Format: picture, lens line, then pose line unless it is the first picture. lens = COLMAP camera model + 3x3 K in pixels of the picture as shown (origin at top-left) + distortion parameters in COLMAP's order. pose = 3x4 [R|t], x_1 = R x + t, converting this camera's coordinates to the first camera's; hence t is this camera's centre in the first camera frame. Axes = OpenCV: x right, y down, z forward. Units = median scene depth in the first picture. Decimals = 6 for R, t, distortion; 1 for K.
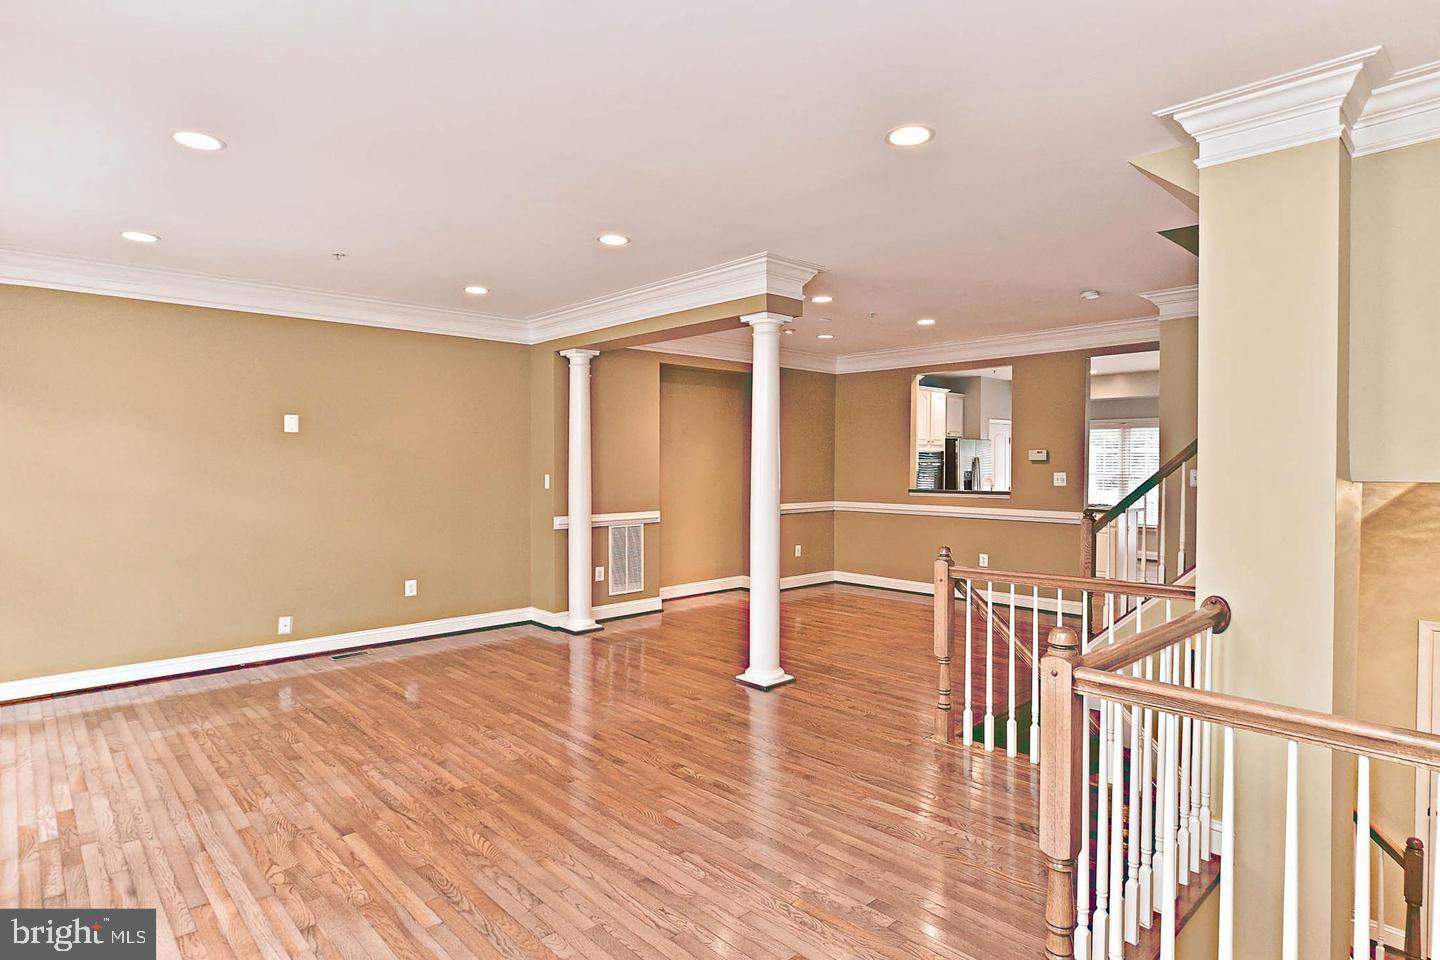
lens RADIAL K [[772.6, 0, 737.7], [0, 772.6, 479.1], [0, 0, 1]] dist [-0.016094, 0.003728]
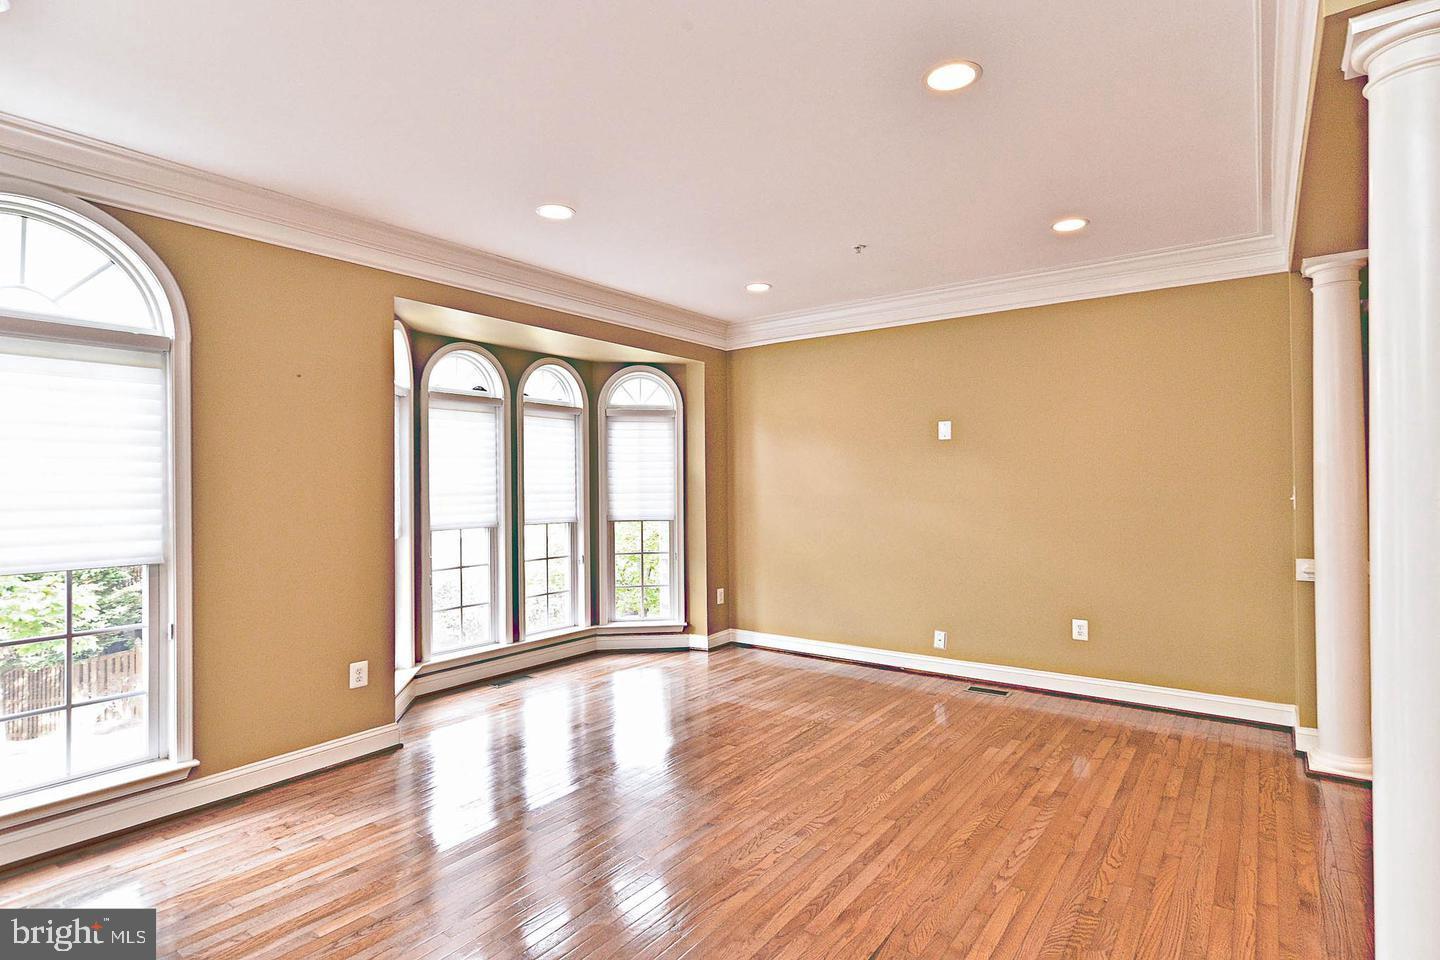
lens RADIAL K [[727.0, 0, 727.7], [0, 727.0, 473.8], [0, 0, 1]] dist [-0.007107, 0.000332]
pose [[0.167373, -0.011718, -0.985824, 0.301894], [-0.009939, 0.999858, -0.013572, -0.003135], [0.985843, 0.012070, 0.167233, 0.657988]]
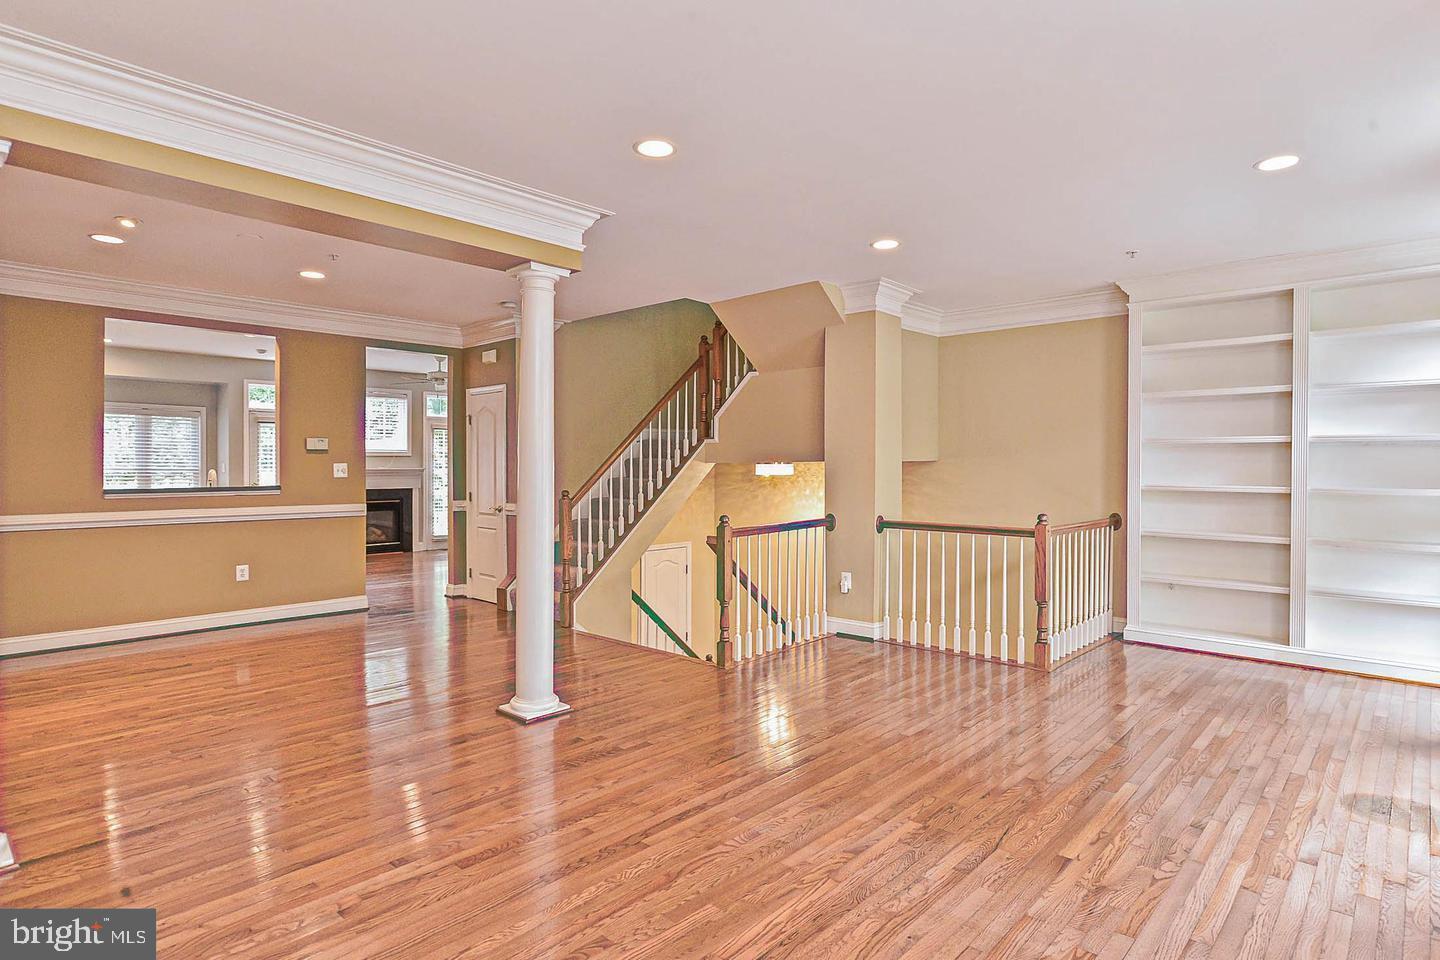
lens RADIAL K [[772.6, 0, 737.4], [0, 772.6, 473.7], [0, 0, 1]] dist [-0.016094, 0.003728]
pose [[-0.073011, -0.012518, 0.997253, -0.816508], [0.018723, 0.999728, 0.013919, 0.000881], [-0.997155, 0.019688, -0.072757, 0.862016]]
